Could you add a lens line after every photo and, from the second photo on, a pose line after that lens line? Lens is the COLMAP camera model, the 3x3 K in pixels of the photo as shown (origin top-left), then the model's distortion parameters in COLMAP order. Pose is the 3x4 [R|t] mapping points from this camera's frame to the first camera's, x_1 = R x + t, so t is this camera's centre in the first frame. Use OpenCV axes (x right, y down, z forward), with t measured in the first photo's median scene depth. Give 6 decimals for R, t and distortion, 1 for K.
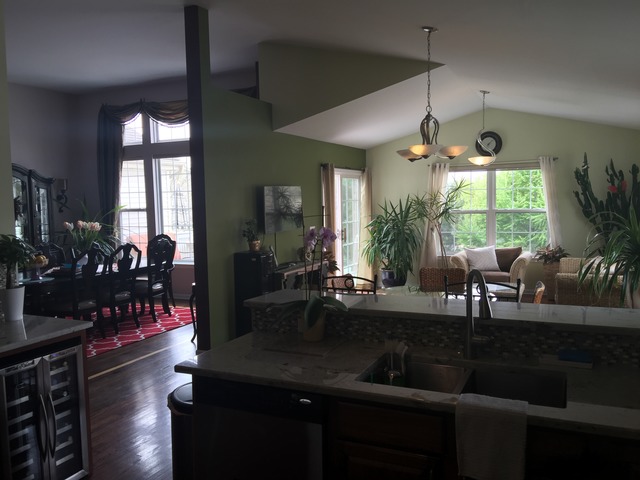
lens RADIAL K [[540.3, 0, 318.0], [0, 540.3, 238.0], [0, 0, 1]] dist [0.092651, -0.134121]
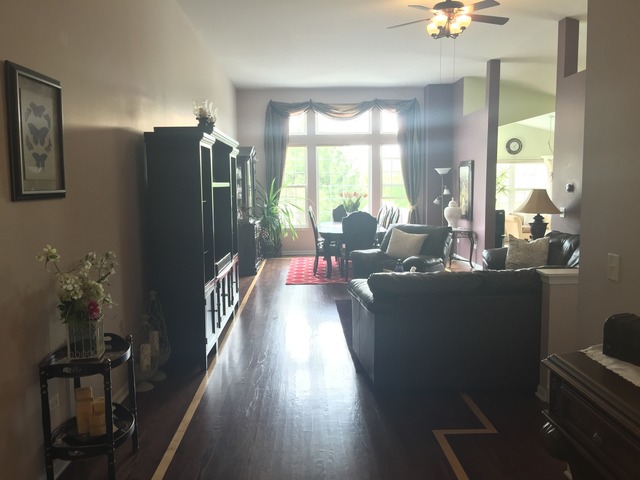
lens RADIAL K [[540.3, 0, 318.0], [0, 540.3, 238.0], [0, 0, 1]] dist [0.092651, -0.134121]
pose [[0.886563, -0.033939, 0.461361, -0.920579], [0.023469, 0.999321, 0.028416, 0.034768], [-0.462012, -0.014365, 0.886757, -0.145263]]
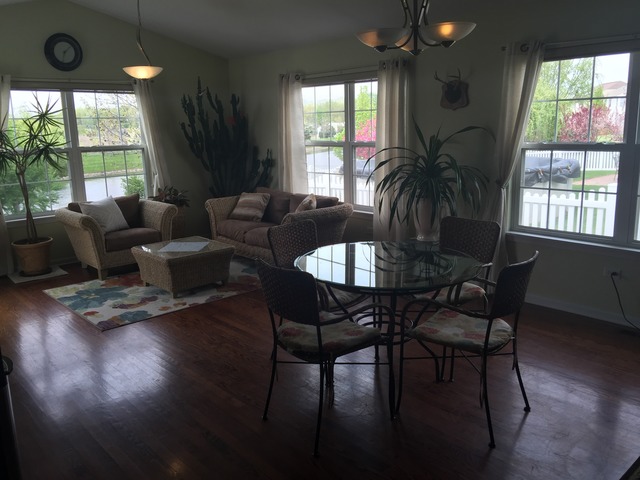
lens RADIAL K [[540.3, 0, 318.0], [0, 540.3, 238.0], [0, 0, 1]] dist [0.092651, -0.134121]
pose [[0.390722, -0.182192, 0.902298, -0.232415], [0.088283, 0.983115, 0.160281, -0.022688], [-0.916265, 0.017032, 0.400209, 0.420621]]
